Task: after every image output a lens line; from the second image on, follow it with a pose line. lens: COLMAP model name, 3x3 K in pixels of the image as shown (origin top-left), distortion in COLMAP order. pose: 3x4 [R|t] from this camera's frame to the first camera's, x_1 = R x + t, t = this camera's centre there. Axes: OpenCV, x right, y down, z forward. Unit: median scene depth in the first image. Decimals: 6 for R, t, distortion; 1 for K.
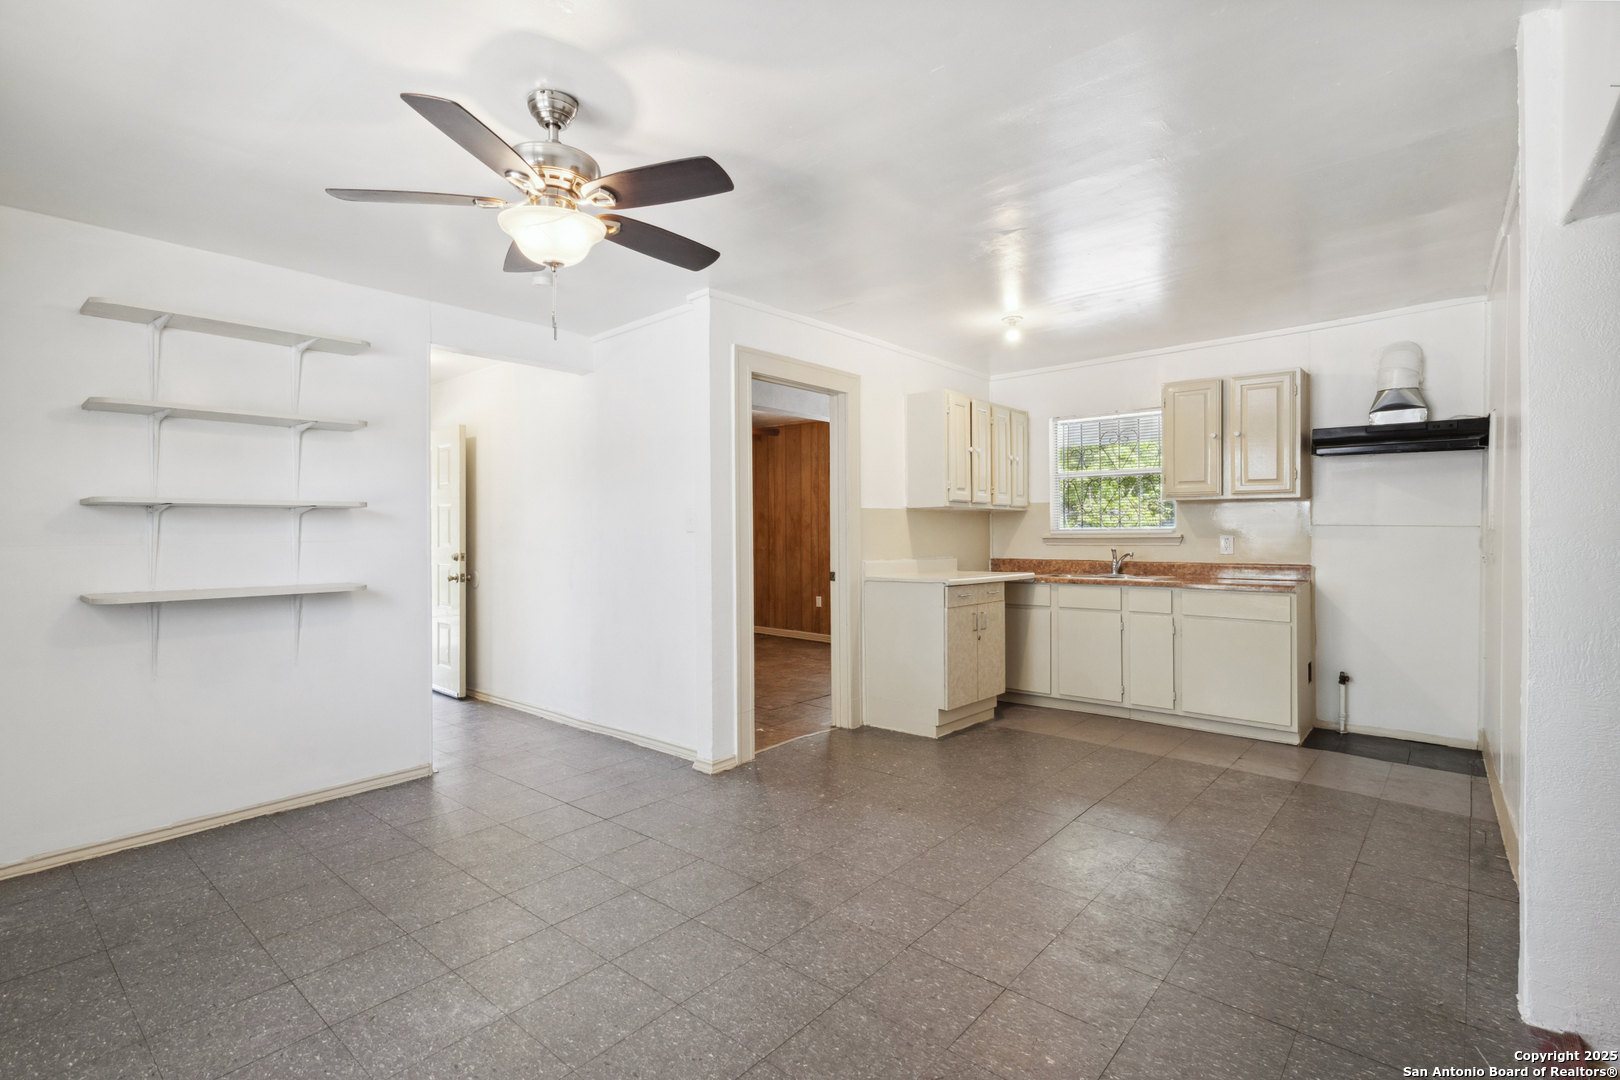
lens RADIAL K [[766.0, 0, 809.4], [0, 766.0, 531.1], [0, 0, 1]] dist [0.006711, 0.000669]
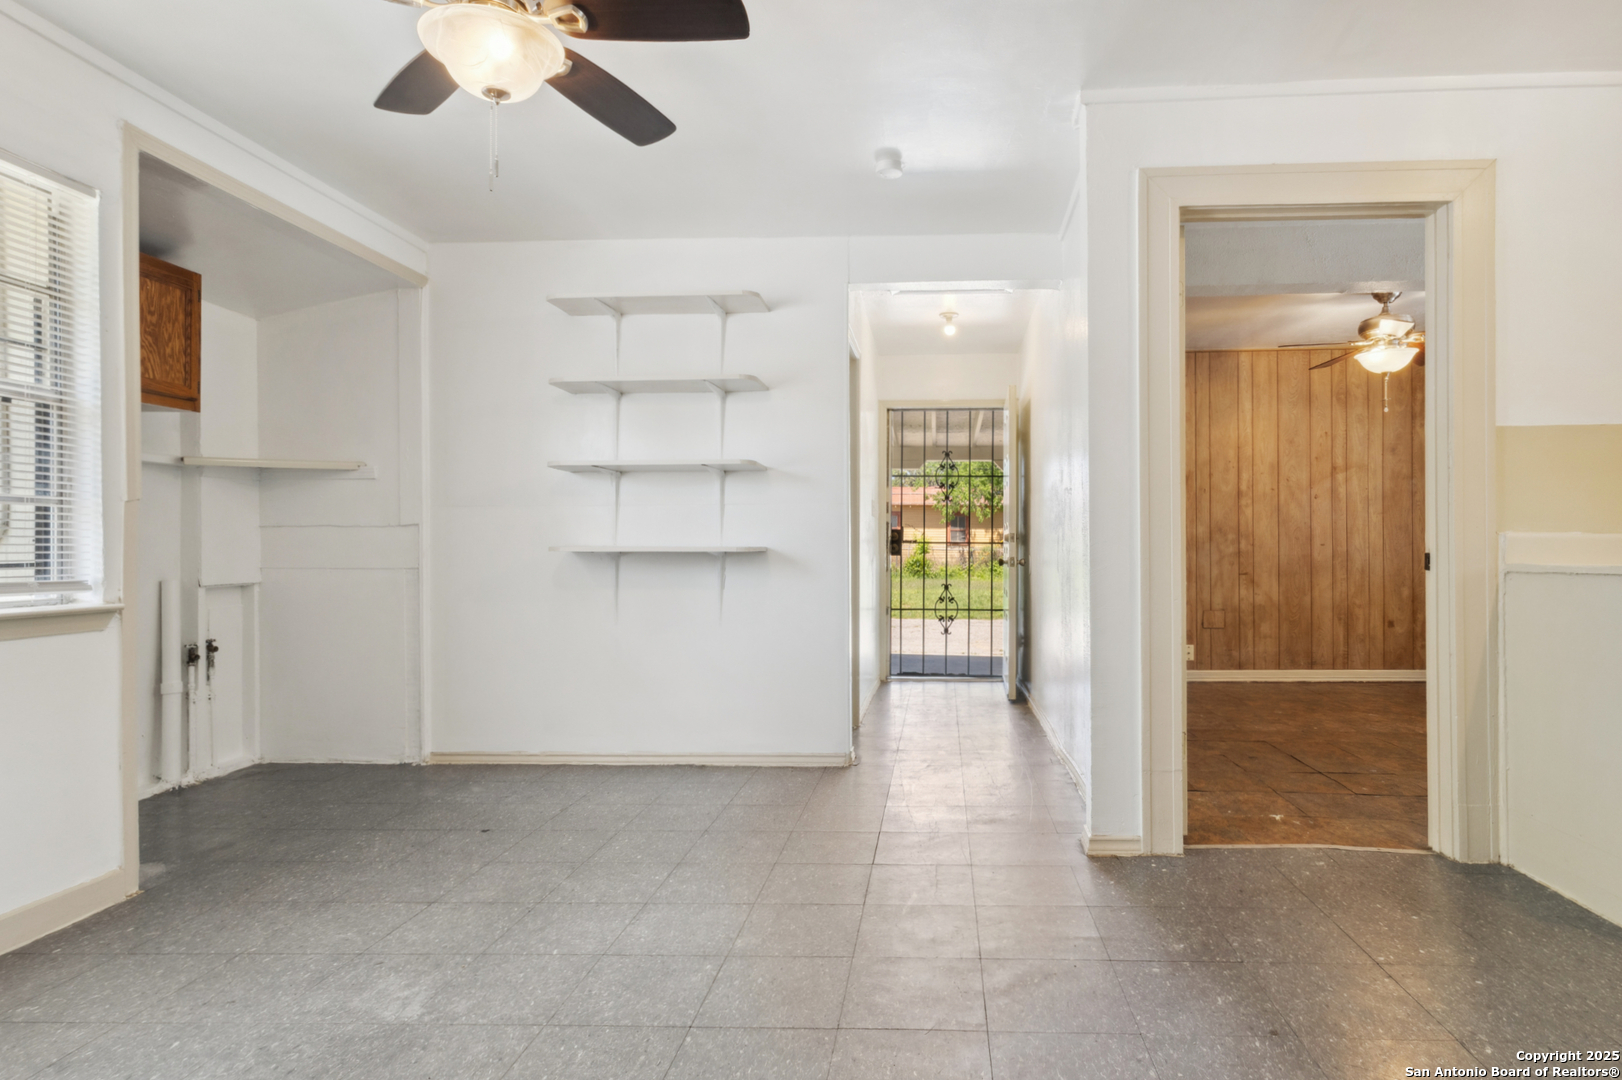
lens RADIAL K [[858.5, 0, 890.5], [0, 858.5, 543.7], [0, 0, 1]] dist [0.012271, -0.001057]
pose [[0.614356, 0.001614, -0.789027, 0.287390], [-0.001981, 0.999998, 0.000504, 0.050536], [0.789026, 0.001253, 0.614358, 0.369955]]
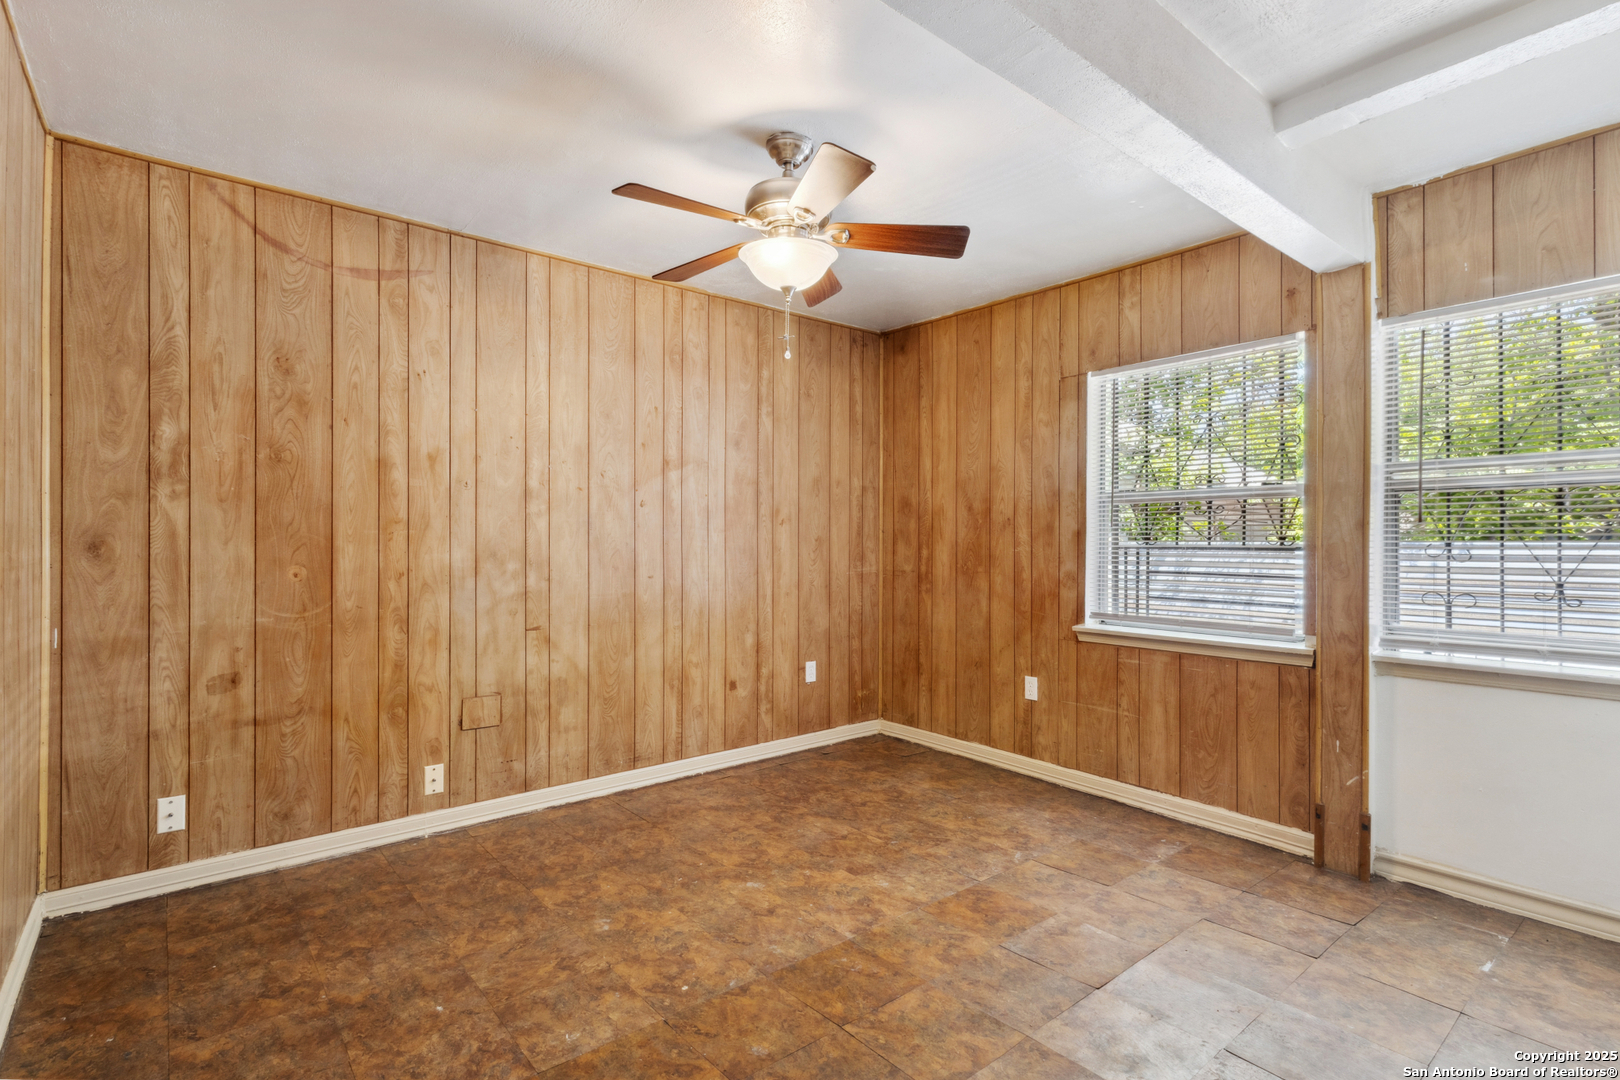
lens RADIAL K [[766.0, 0, 808.6], [0, 766.0, 545.8], [0, 0, 1]] dist [0.006711, 0.000669]
pose [[0.986286, 0.008266, -0.164839, -0.084386], [-0.008580, 0.999962, -0.001195, 0.017163], [0.164823, 0.002593, 0.986320, 1.004035]]
